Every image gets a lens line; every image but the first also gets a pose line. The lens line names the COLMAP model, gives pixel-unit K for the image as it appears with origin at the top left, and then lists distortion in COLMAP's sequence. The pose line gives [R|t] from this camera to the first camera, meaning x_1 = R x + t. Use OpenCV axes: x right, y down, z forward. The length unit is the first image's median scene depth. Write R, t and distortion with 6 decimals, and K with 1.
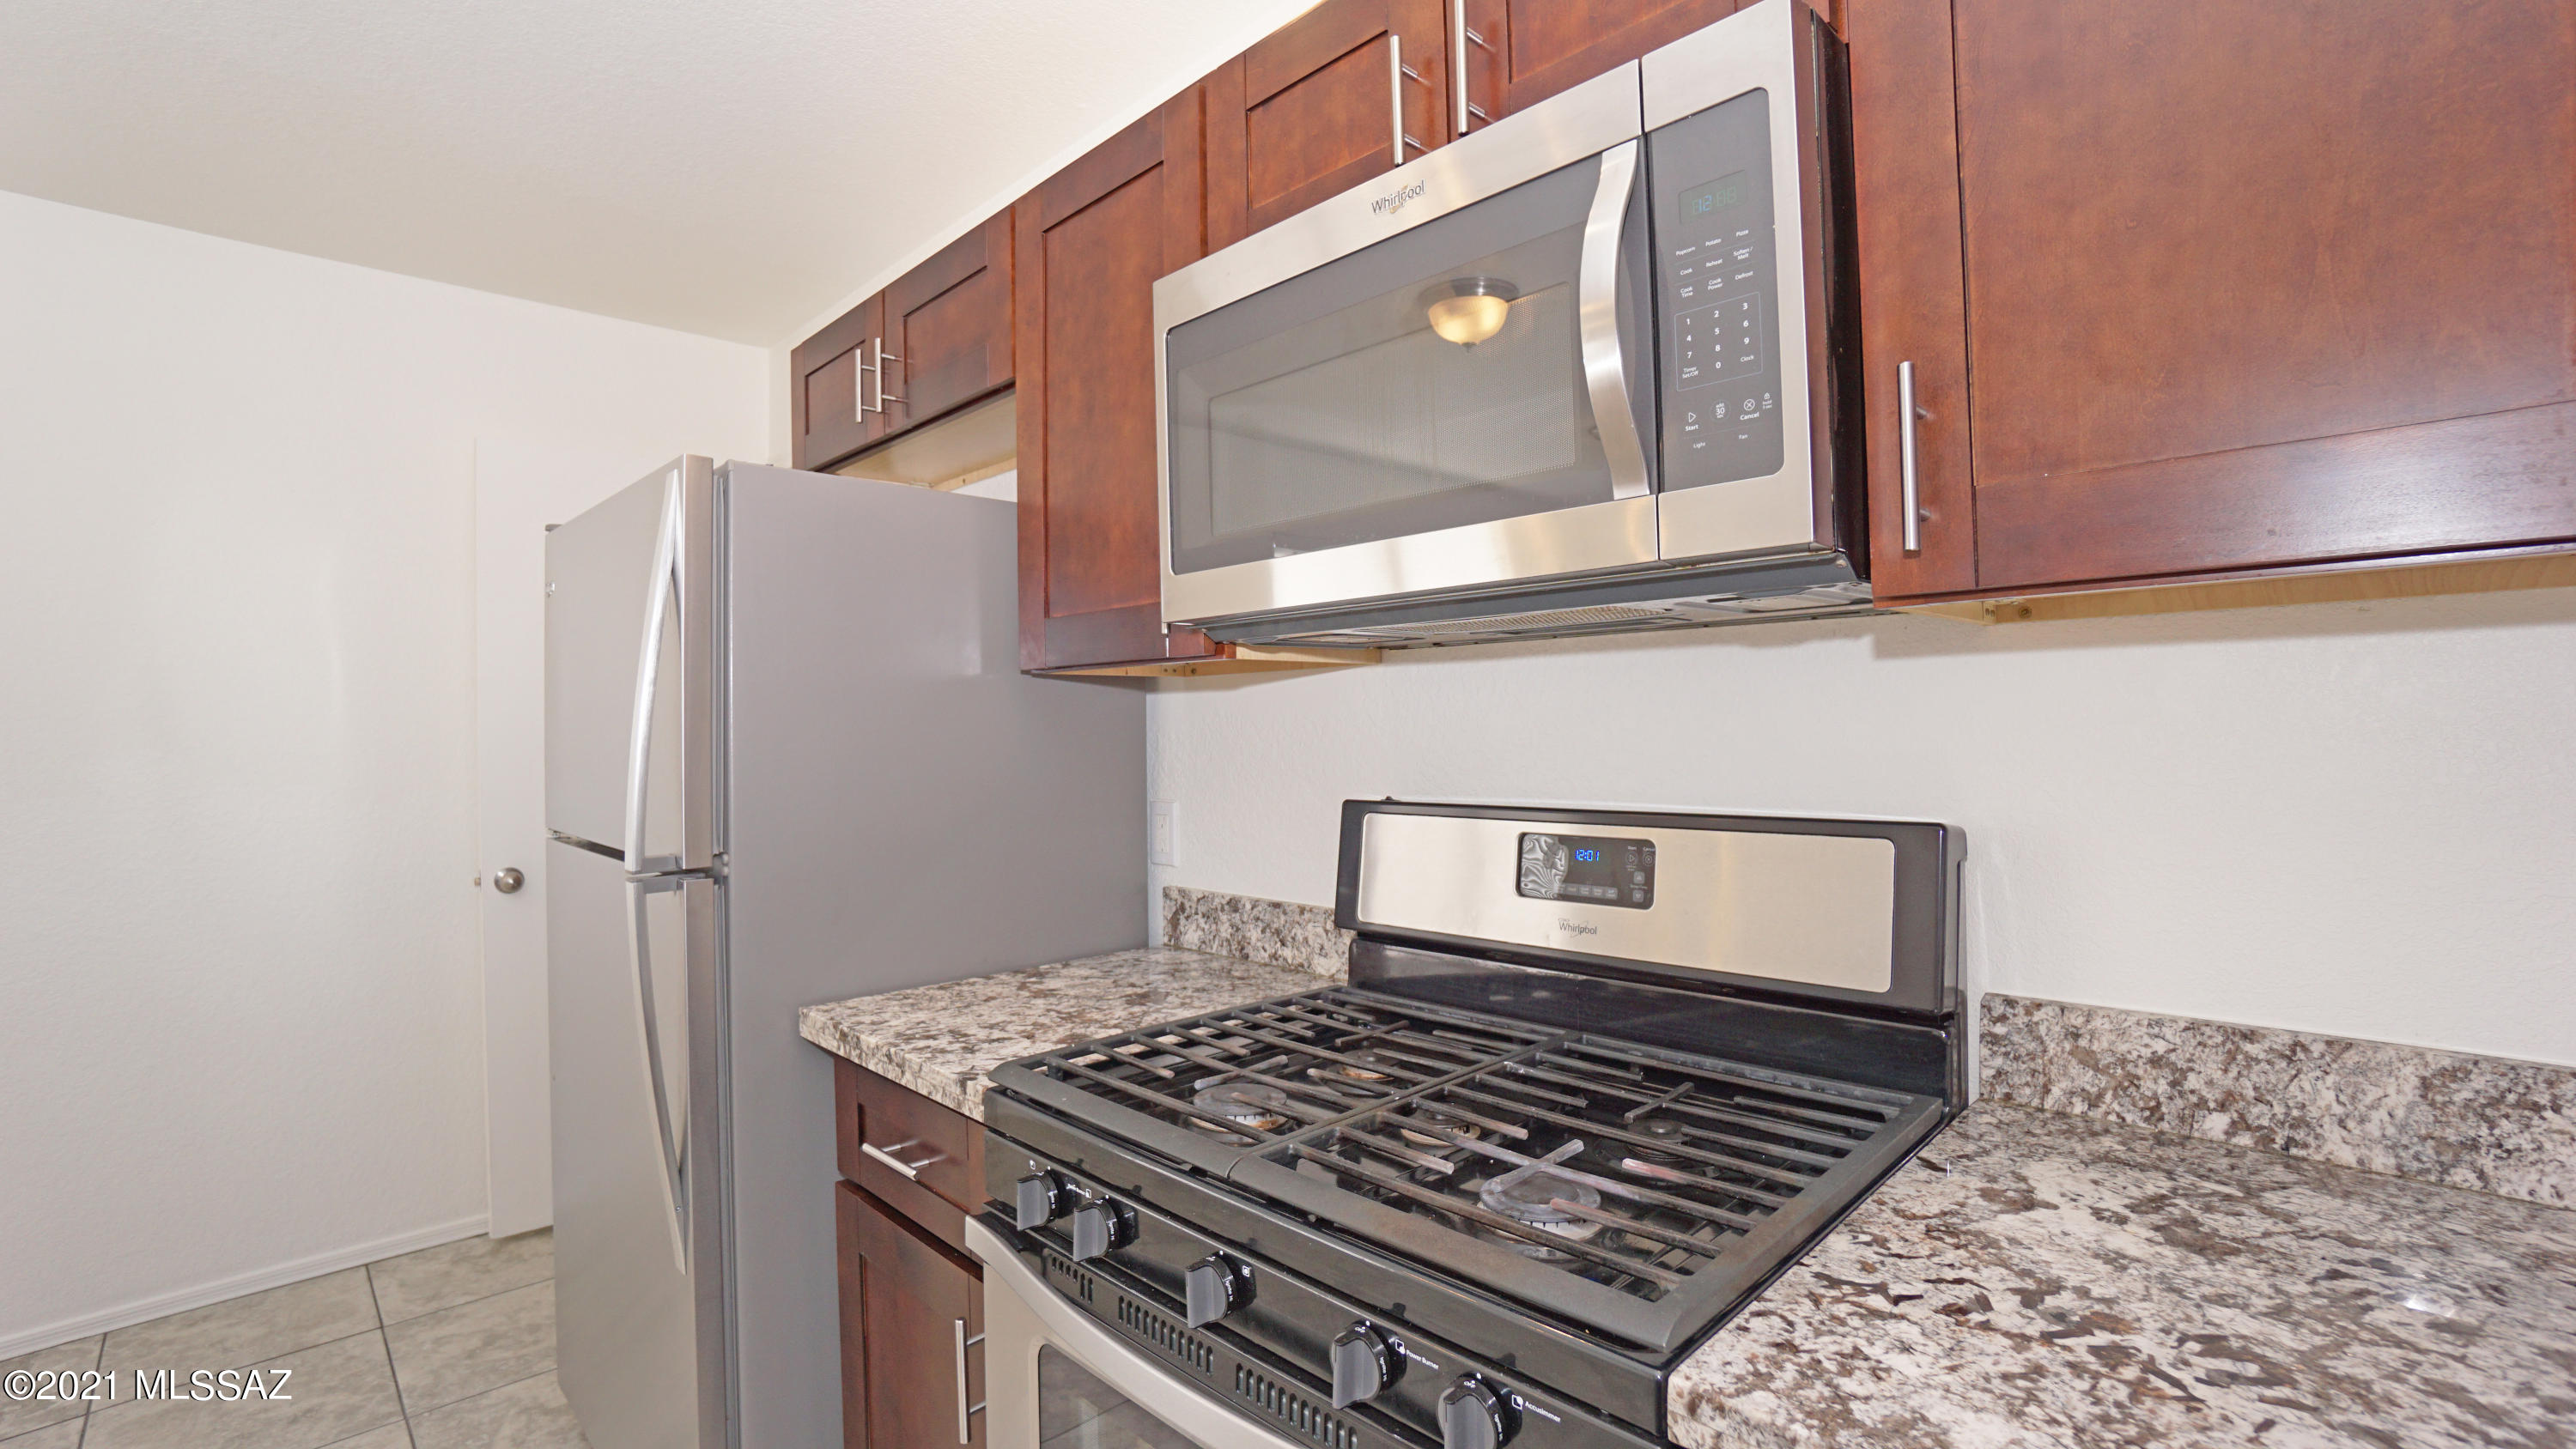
lens RADIAL K [[1128.8, 0, 1275.2], [0, 1128.8, 719.0], [0, 0, 1]] dist [-0.066575, 0.023138]
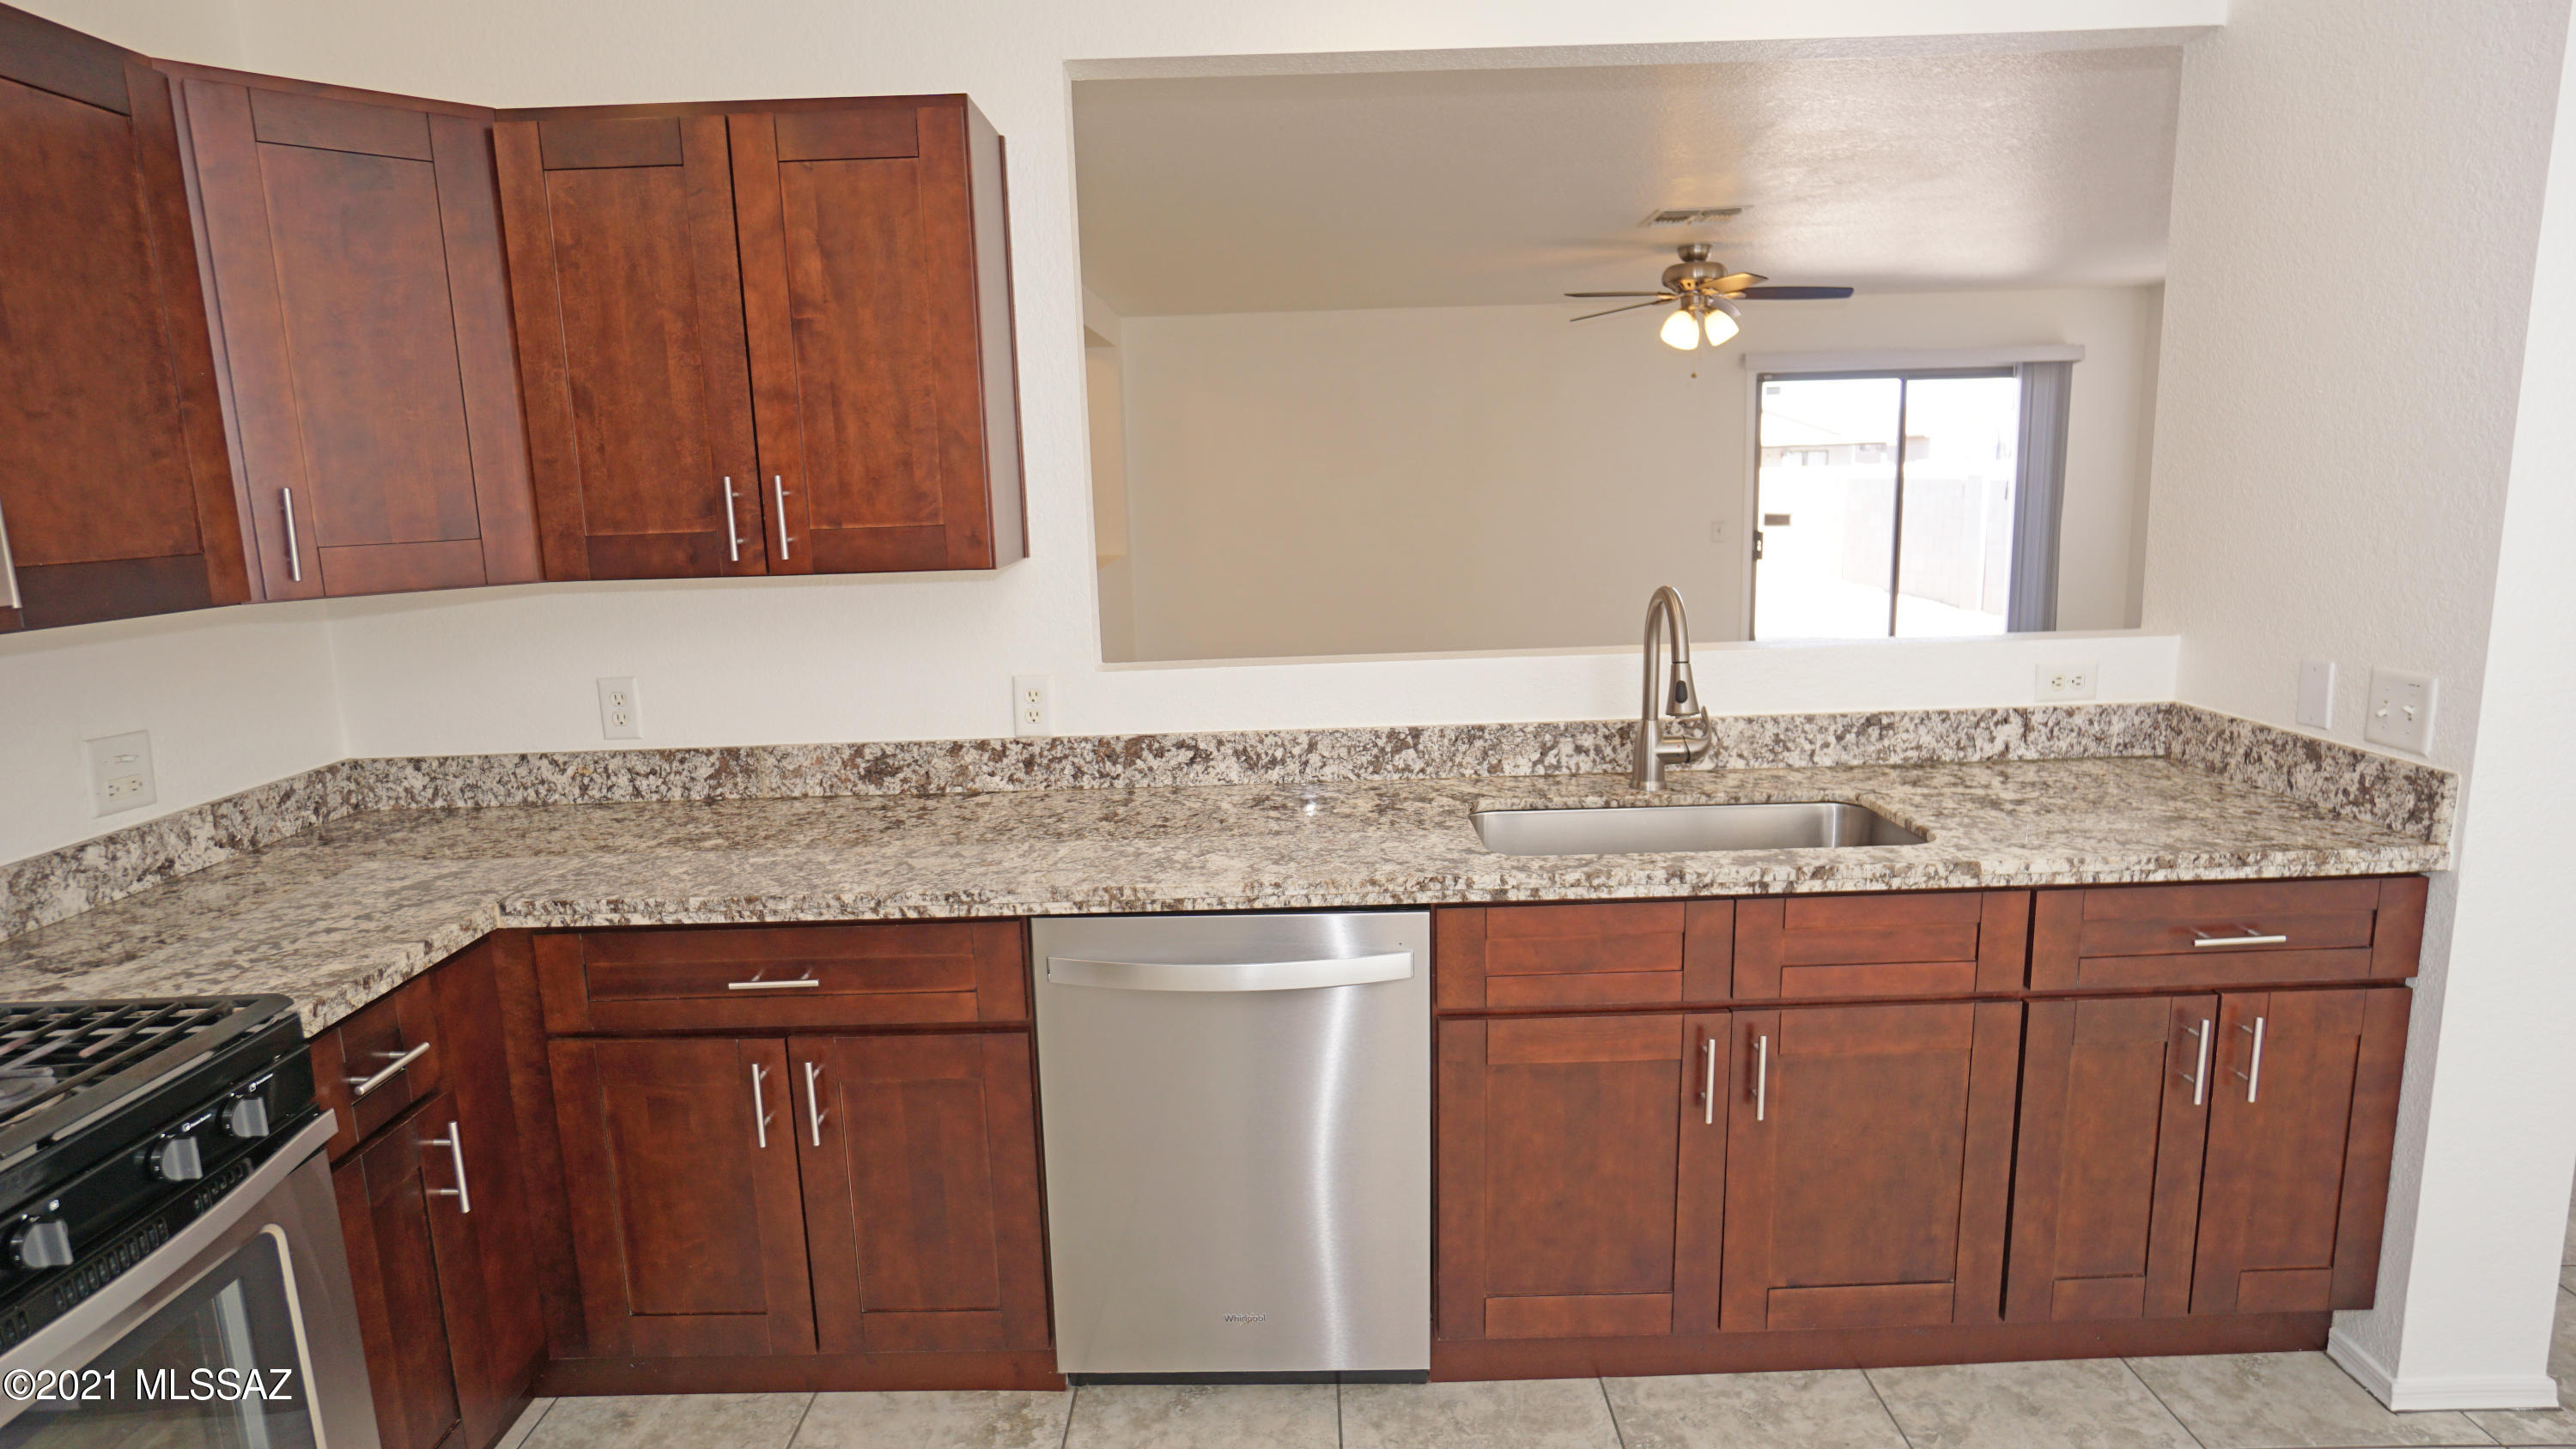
lens RADIAL K [[1361.7, 0, 1278.8], [0, 1361.7, 717.4], [0, 0, 1]] dist [-0.043296, 0.027200]
pose [[-0.714983, -0.085290, 0.693920, -1.656542], [0.037618, 0.986400, 0.160000, -0.184282], [-0.698129, 0.140501, -0.702051, 0.853531]]
